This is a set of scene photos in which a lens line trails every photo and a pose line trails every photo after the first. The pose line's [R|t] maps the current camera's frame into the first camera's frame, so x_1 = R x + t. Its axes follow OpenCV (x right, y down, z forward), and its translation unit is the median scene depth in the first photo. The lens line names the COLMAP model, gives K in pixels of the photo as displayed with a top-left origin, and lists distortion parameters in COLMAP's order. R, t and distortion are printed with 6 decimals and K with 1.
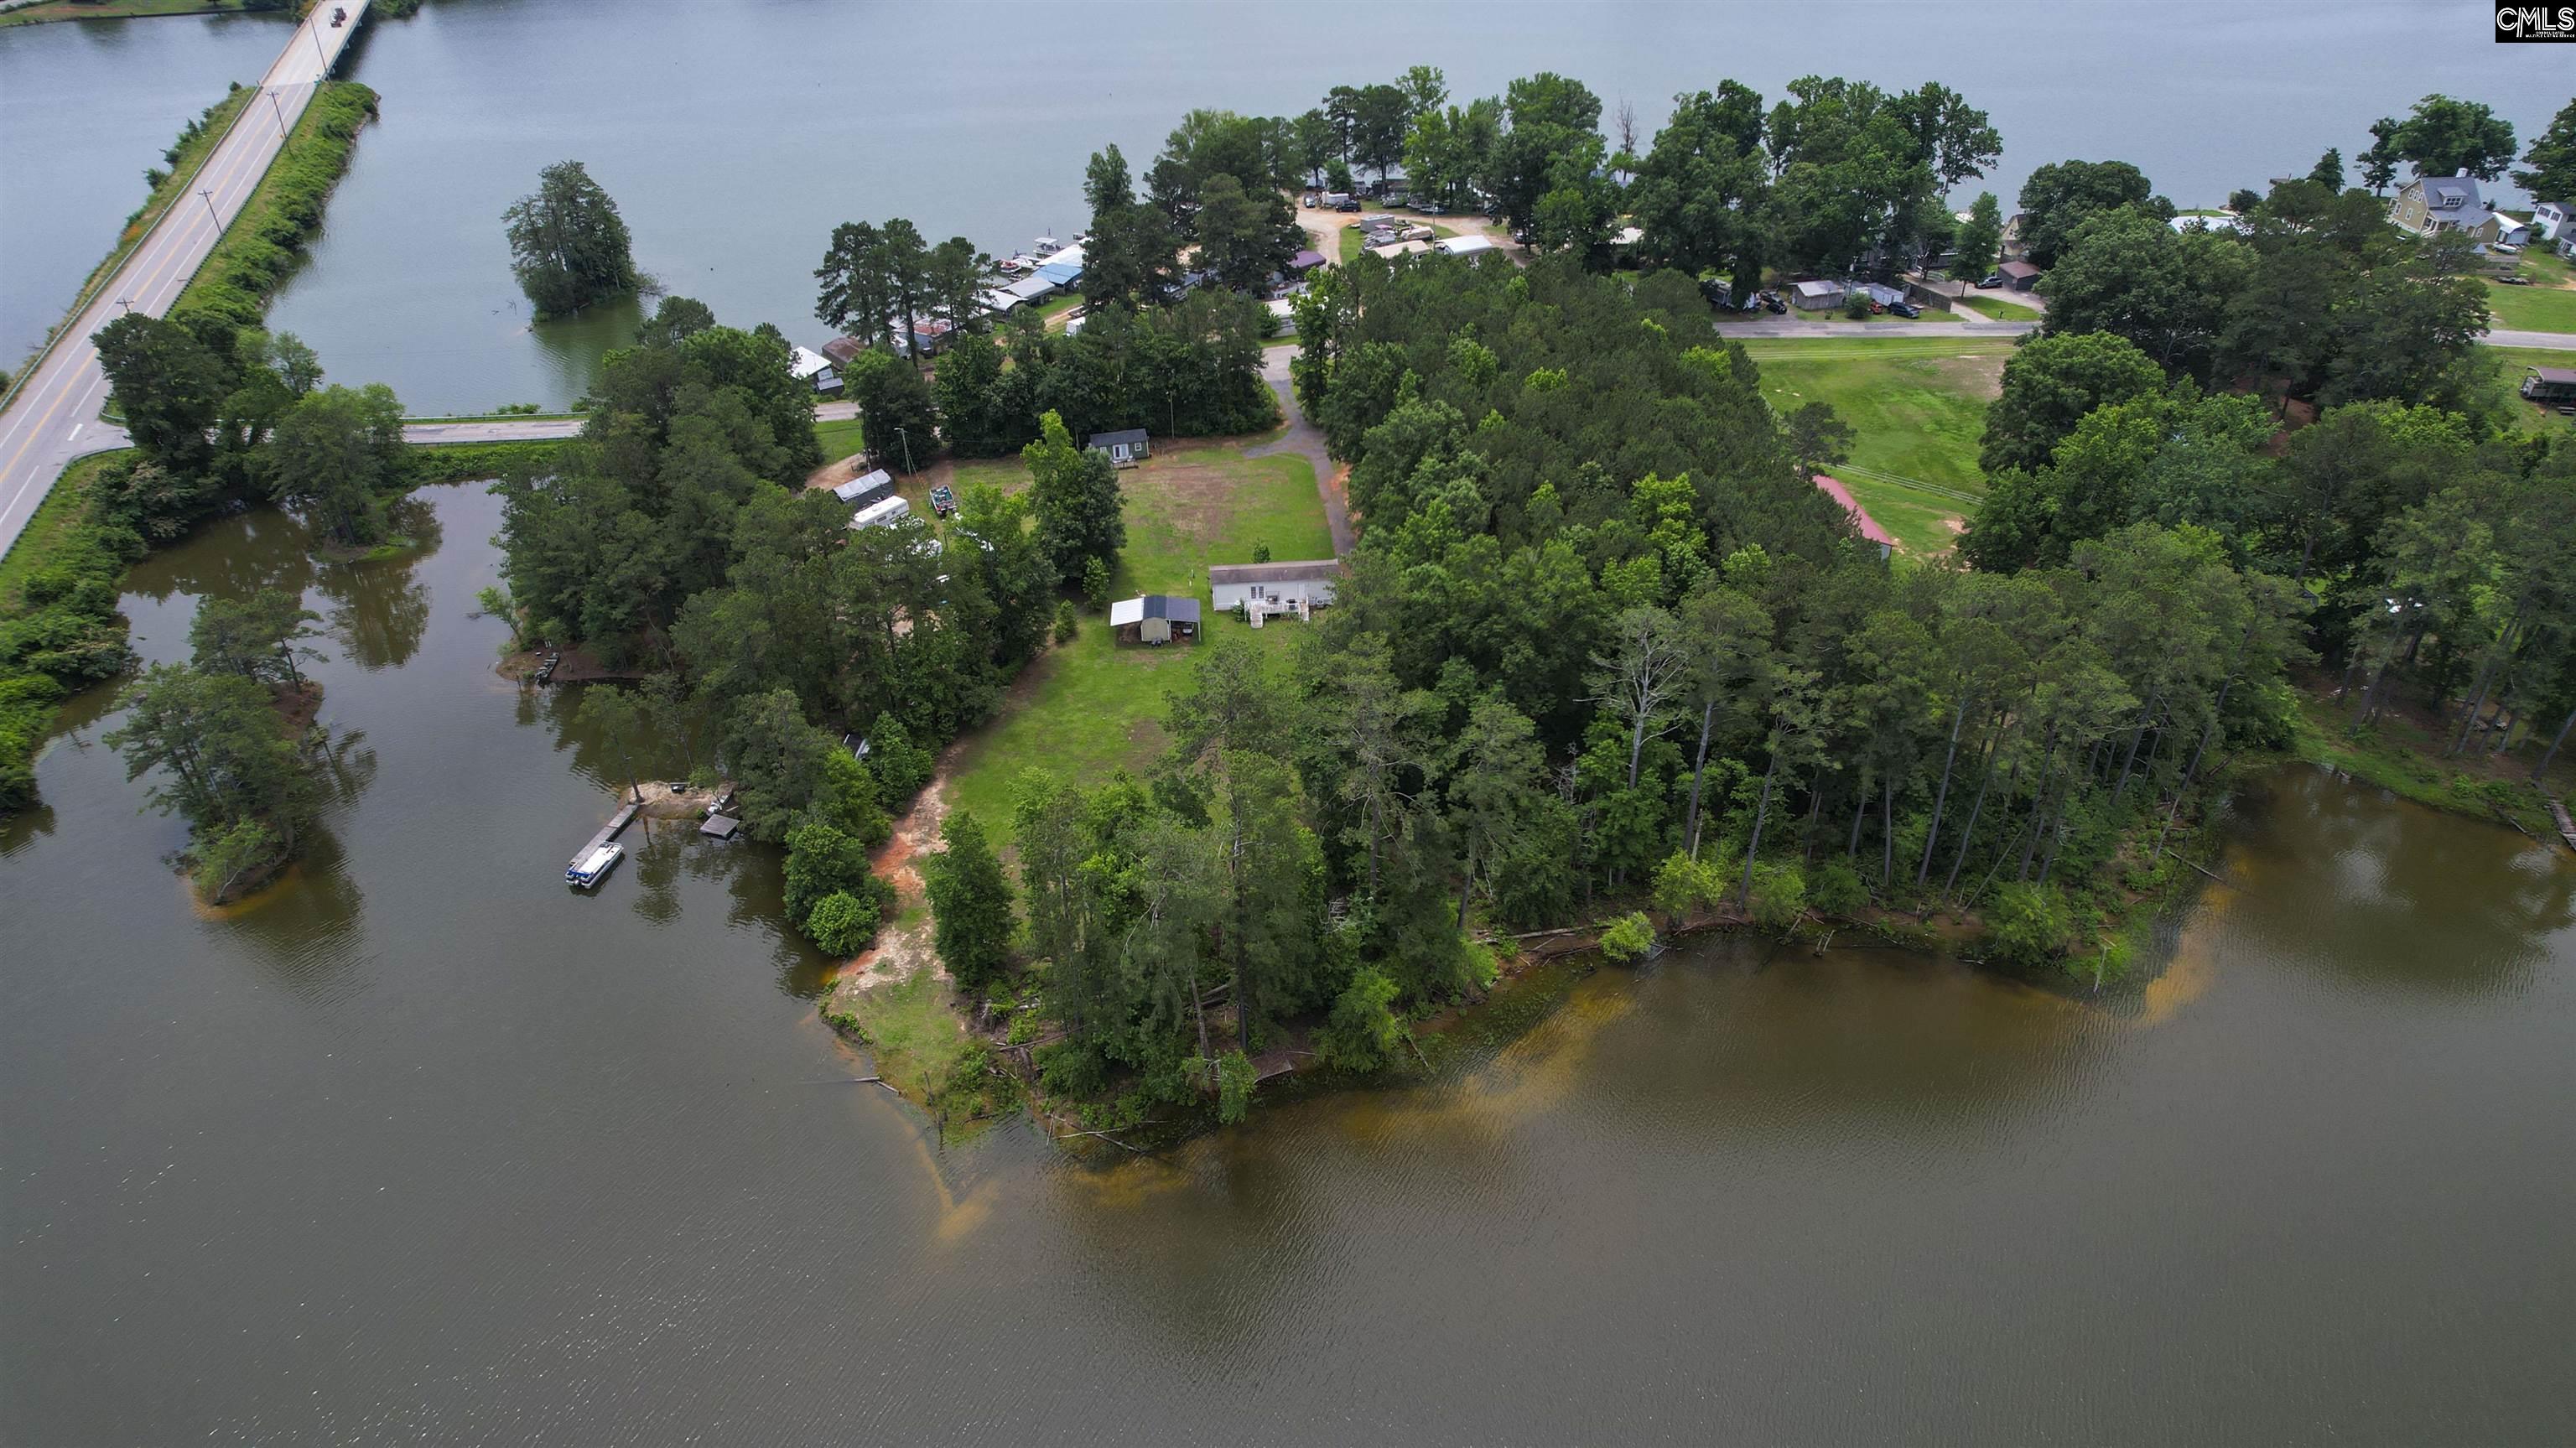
lens RADIAL K [[1645.1, 0, 1307.8], [0, 1645.1, 728.7], [0, 0, 1]] dist [-0.080639, 0.074570]
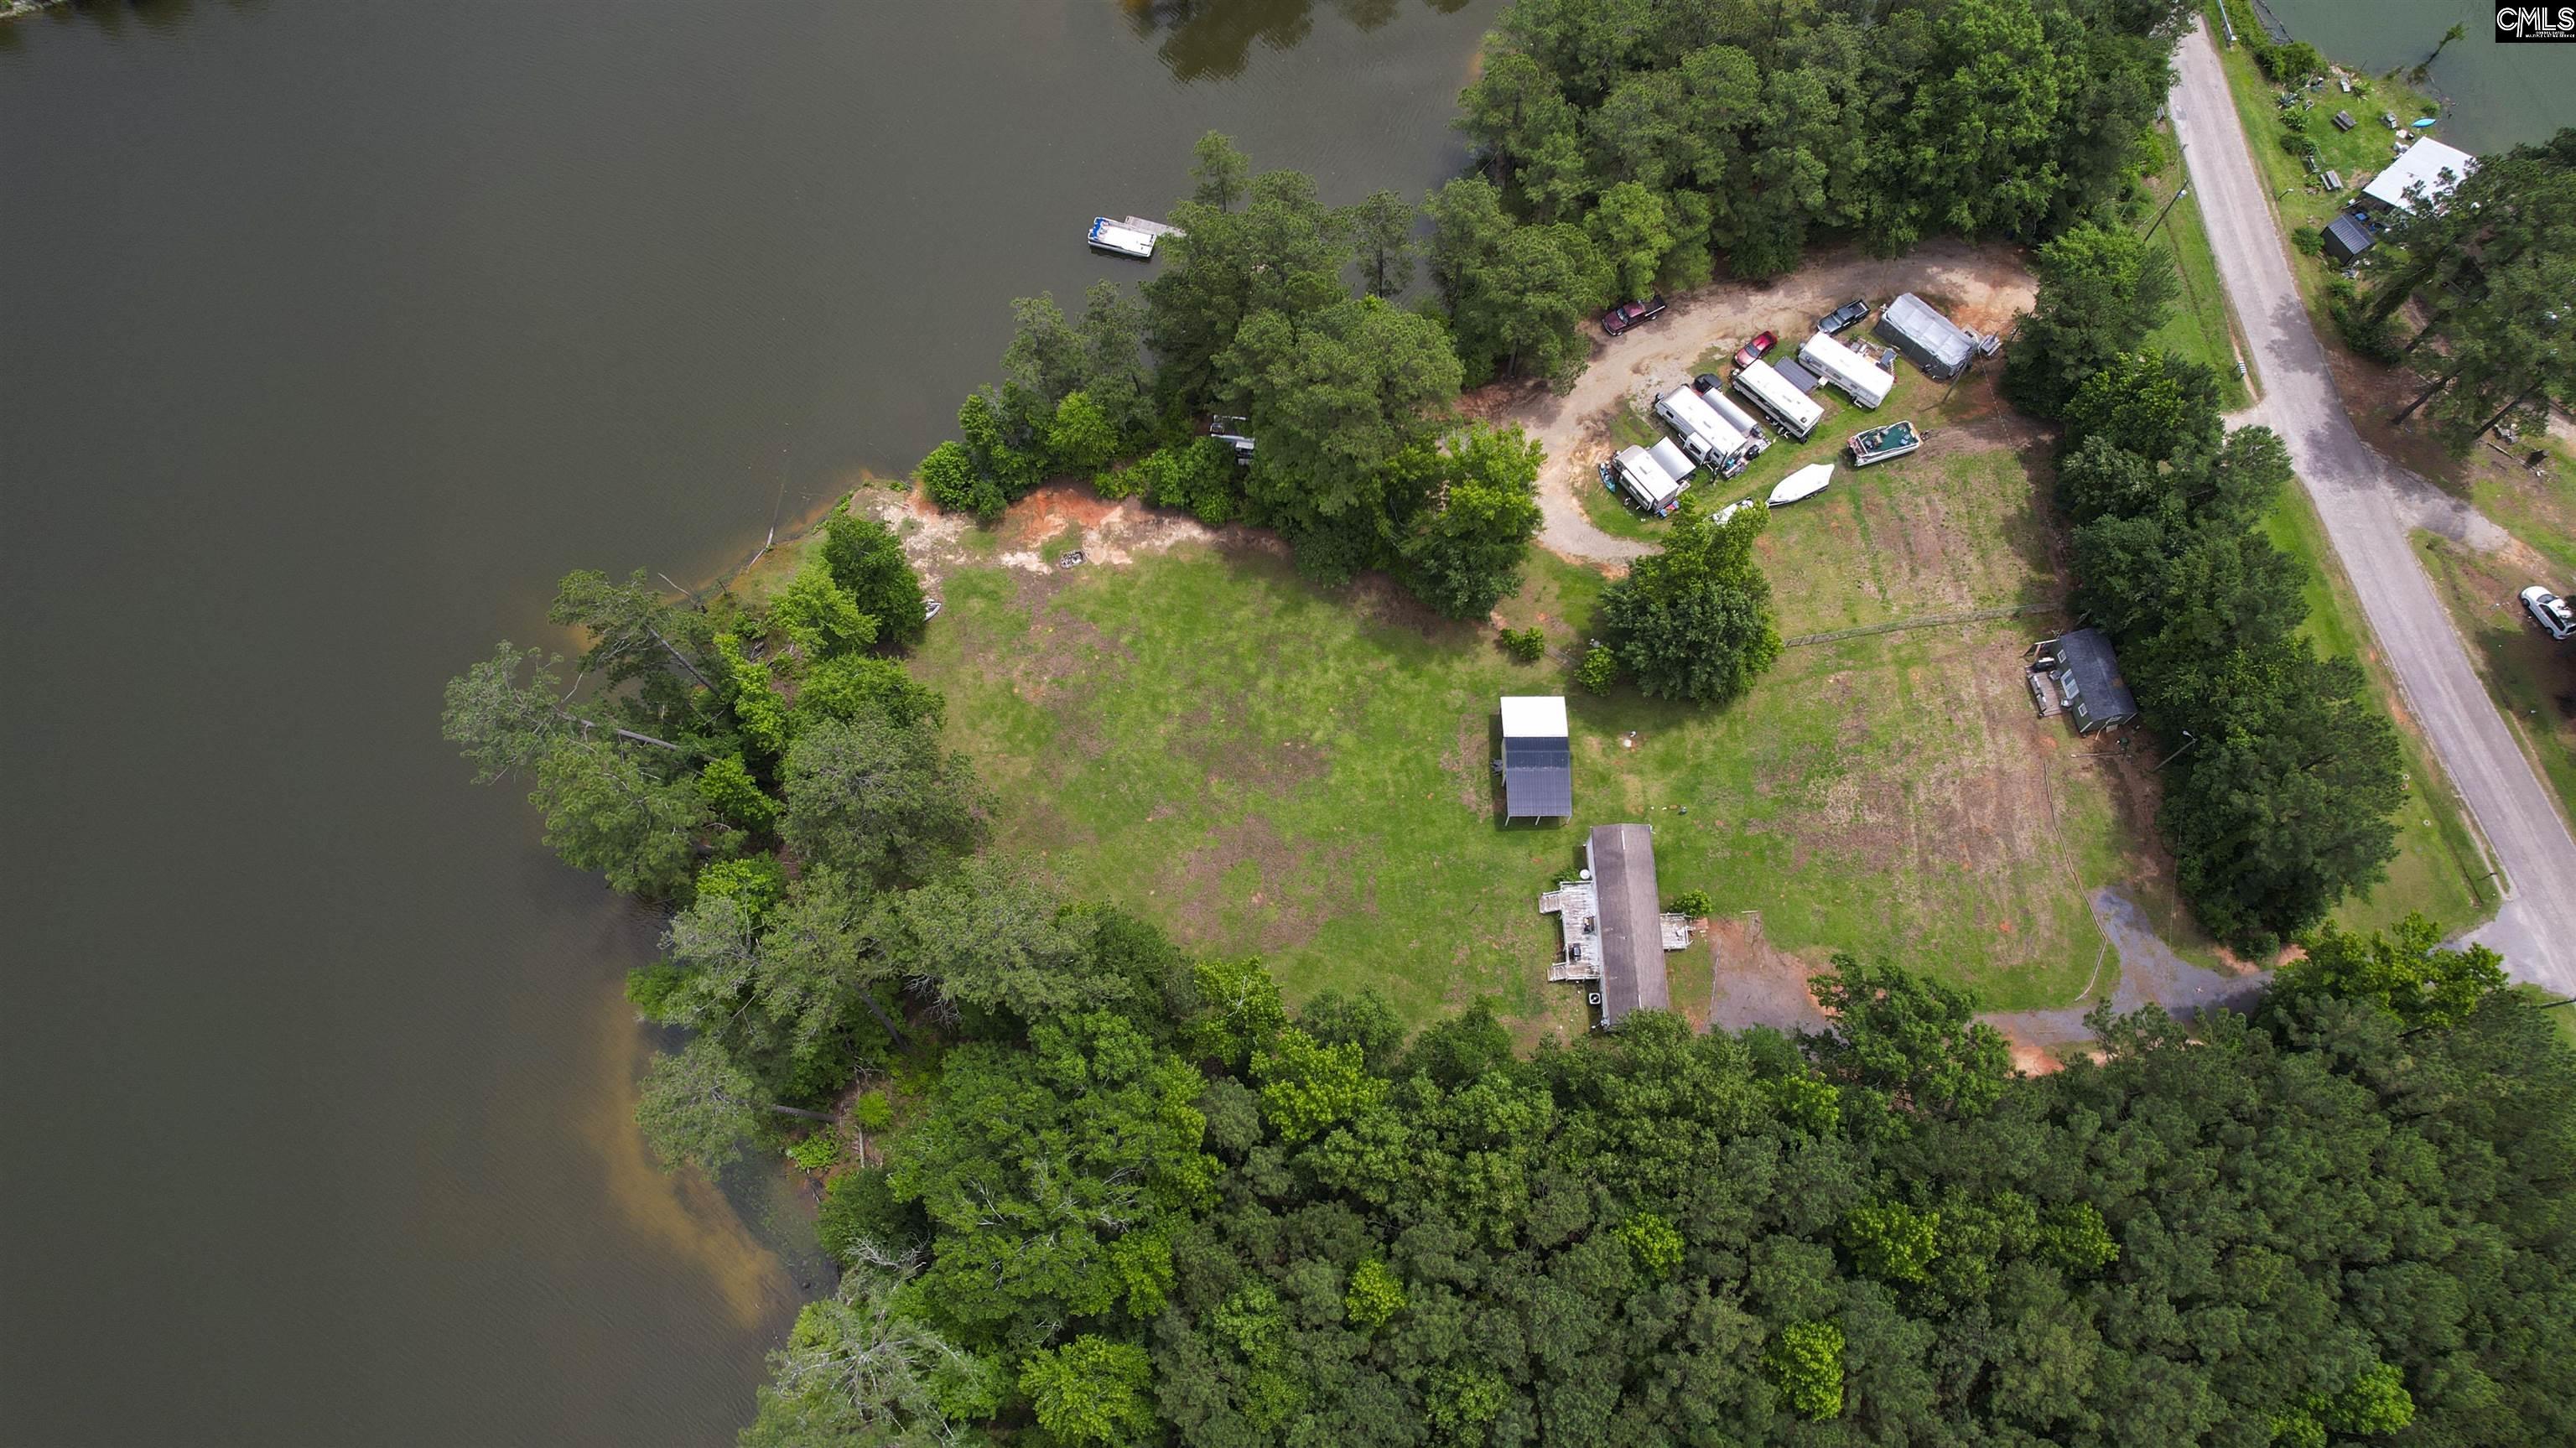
lens RADIAL K [[1645.4, 0, 1302.8], [0, 1645.4, 712.2], [0, 0, 1]] dist [-0.034799, 0.005790]
pose [[-0.059825, 0.929238, -0.364607, 0.149575], [-0.540377, 0.276963, 0.794534, -0.576924], [0.839293, 0.244559, 0.485570, 0.582613]]
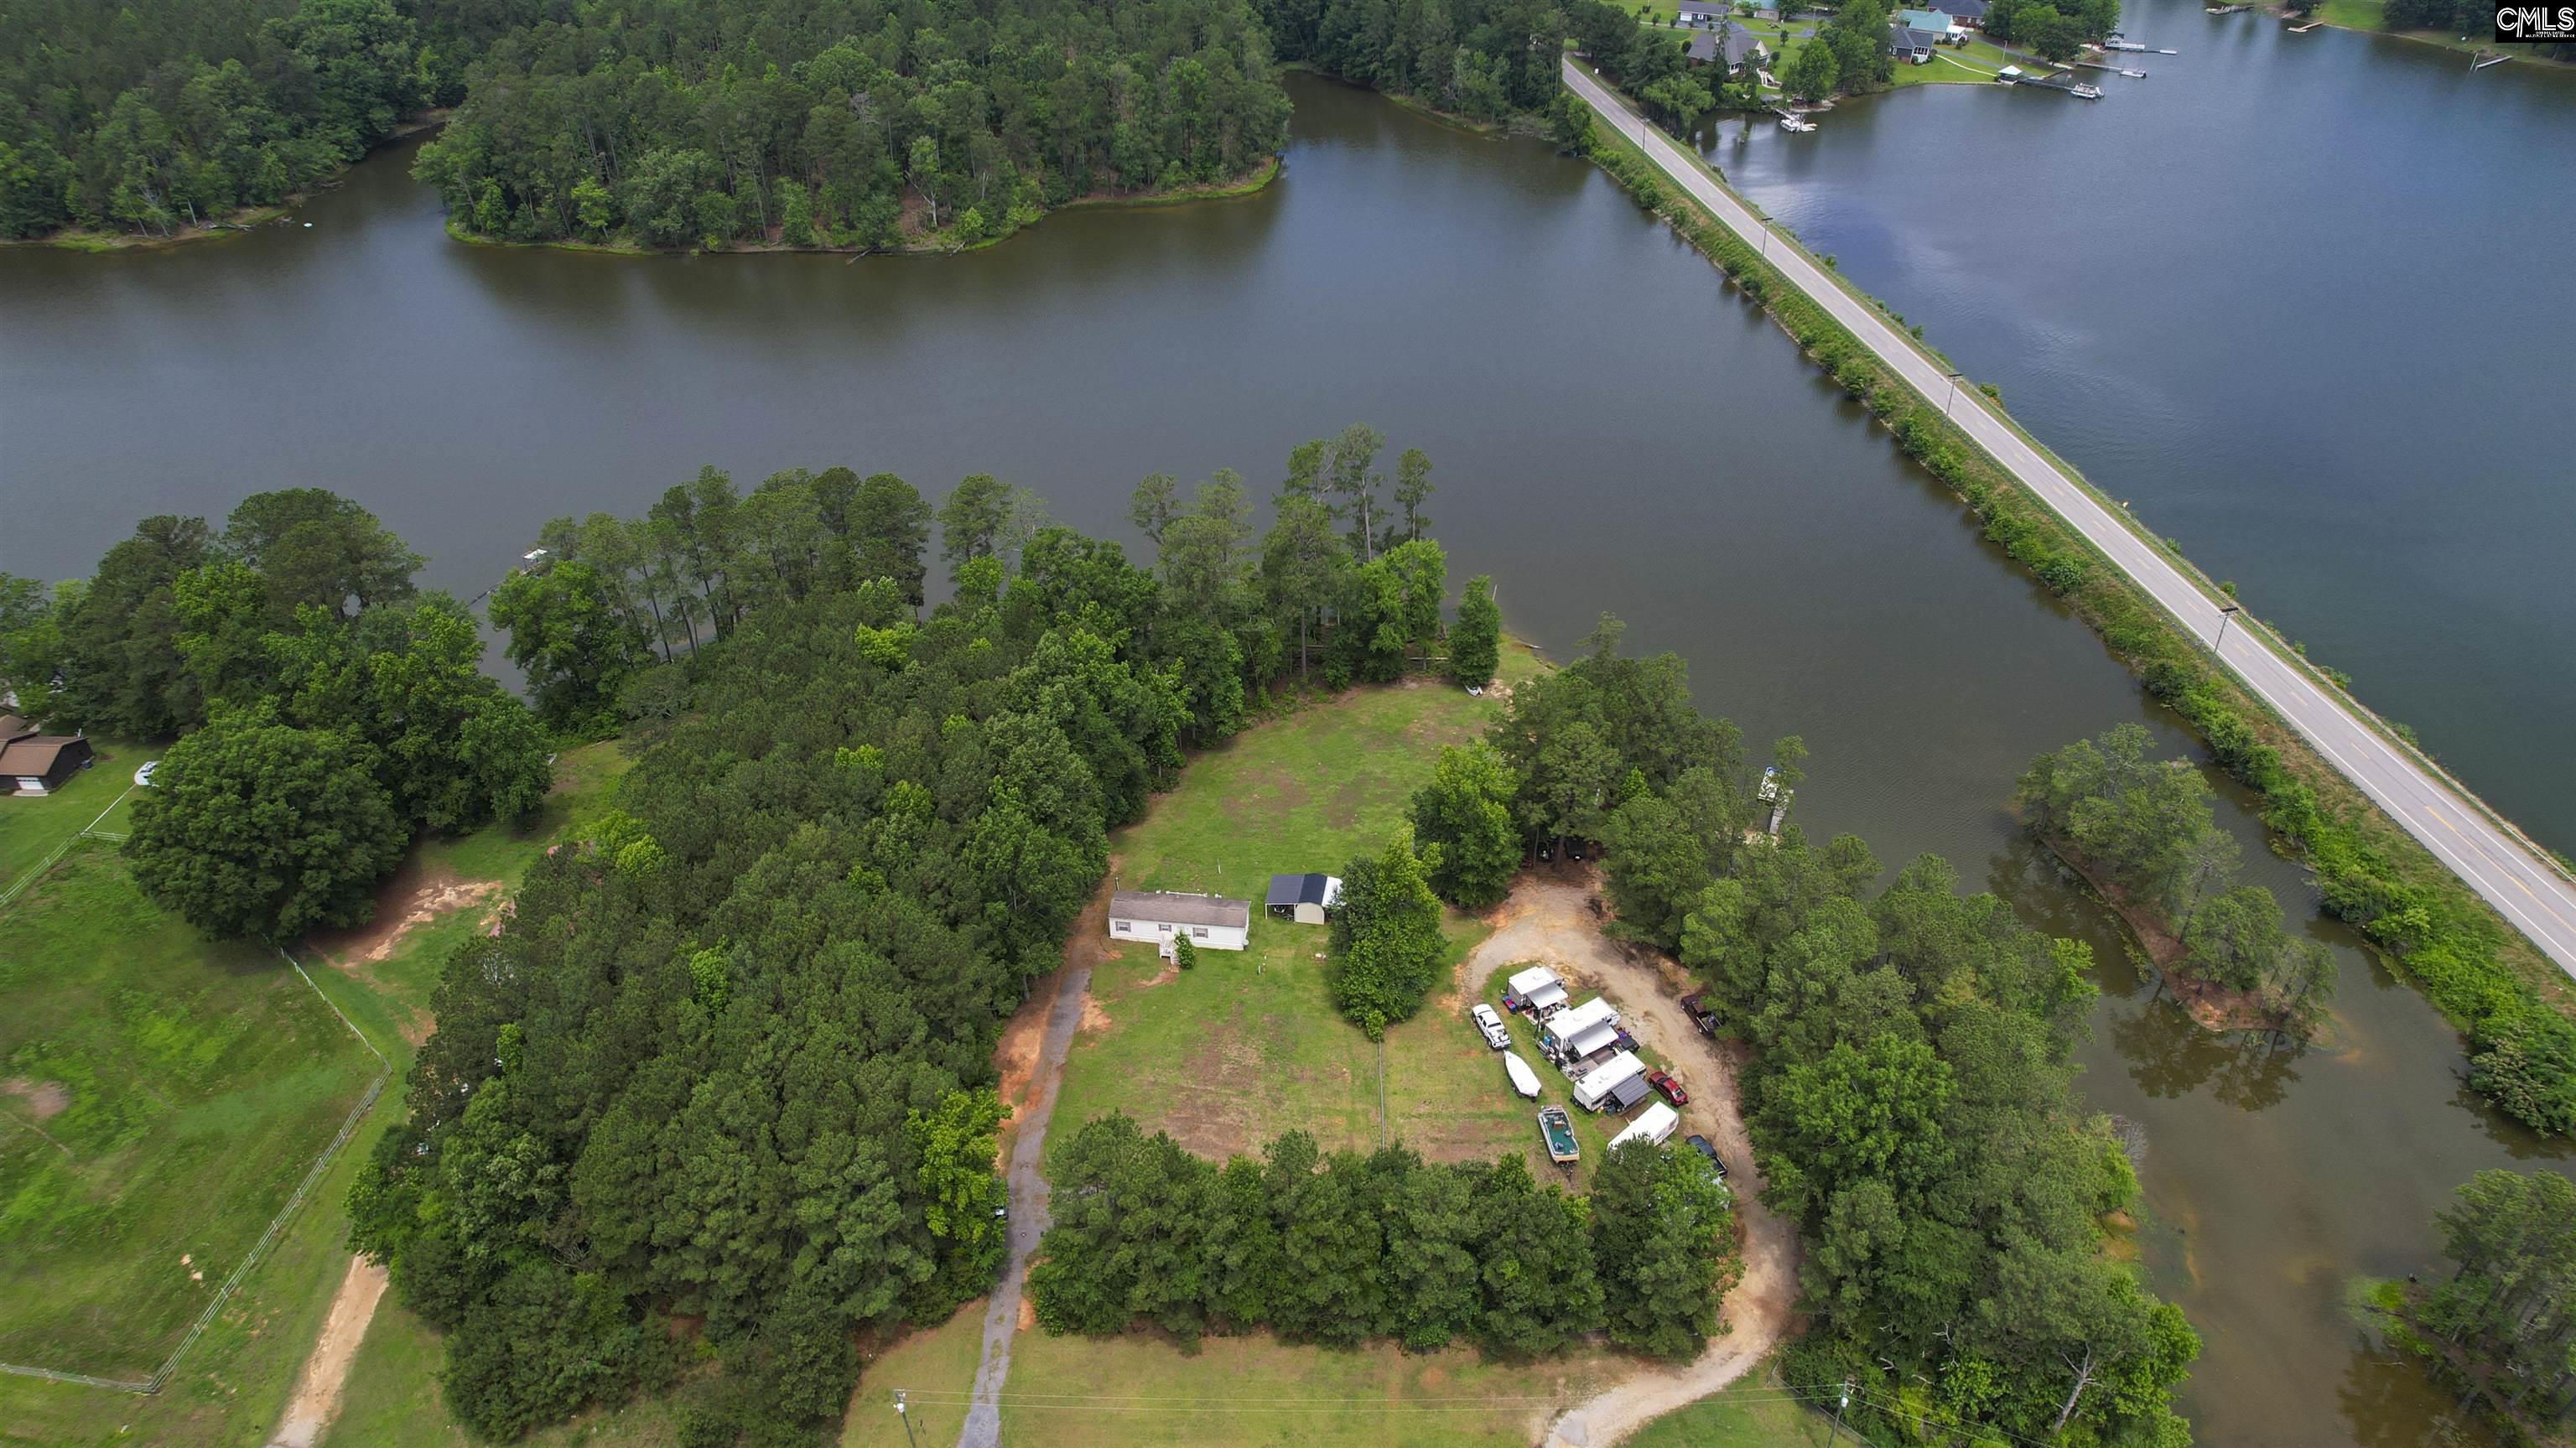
lens RADIAL K [[1645.1, 0, 1307.8], [0, 1645.1, 728.7], [0, 0, 1]] dist [-0.080639, 0.074570]
pose [[-0.978294, -0.115460, 0.172074, -0.249252], [0.117078, 0.377183, 0.918709, -1.016143], [-0.170978, 0.918913, -0.355478, 1.268559]]
